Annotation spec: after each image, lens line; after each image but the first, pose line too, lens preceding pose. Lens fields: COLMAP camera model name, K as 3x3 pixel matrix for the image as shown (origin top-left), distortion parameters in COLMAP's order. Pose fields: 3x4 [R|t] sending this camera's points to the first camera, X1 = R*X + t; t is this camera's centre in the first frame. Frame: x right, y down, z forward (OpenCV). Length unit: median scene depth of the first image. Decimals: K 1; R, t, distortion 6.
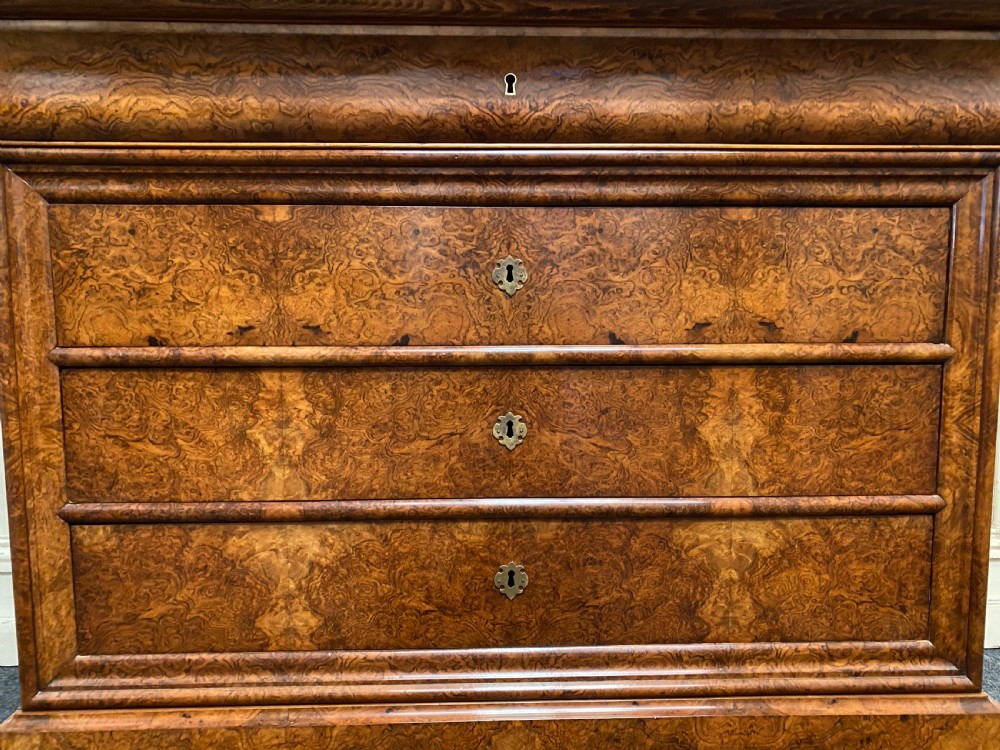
lens RADIAL K [[757.9, 0, 500.1], [0, 757.9, 381.4], [0, 0, 1]] dist [0.019538, -0.038185]
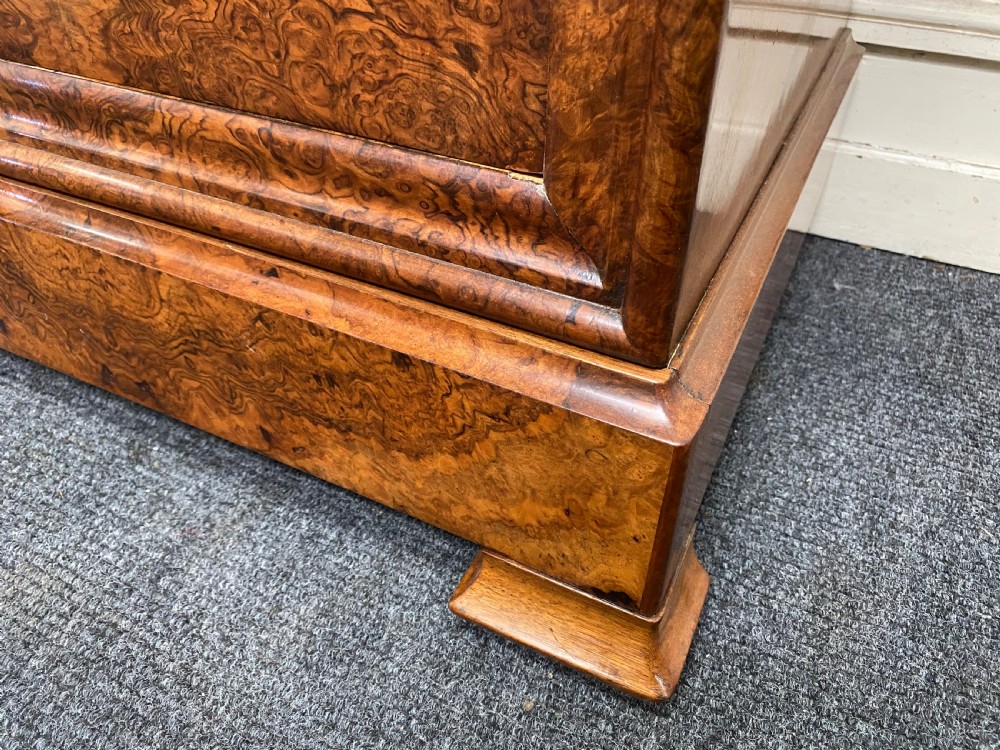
lens RADIAL K [[757.9, 0, 505.4], [0, 757.9, 368.7], [0, 0, 1]] dist [0.019538, -0.038185]
pose [[0.883415, 0.302055, -0.358246, 0.721729], [-0.054265, 0.825319, 0.562053, 0.245350], [0.465438, -0.477086, 0.745490, 0.766519]]
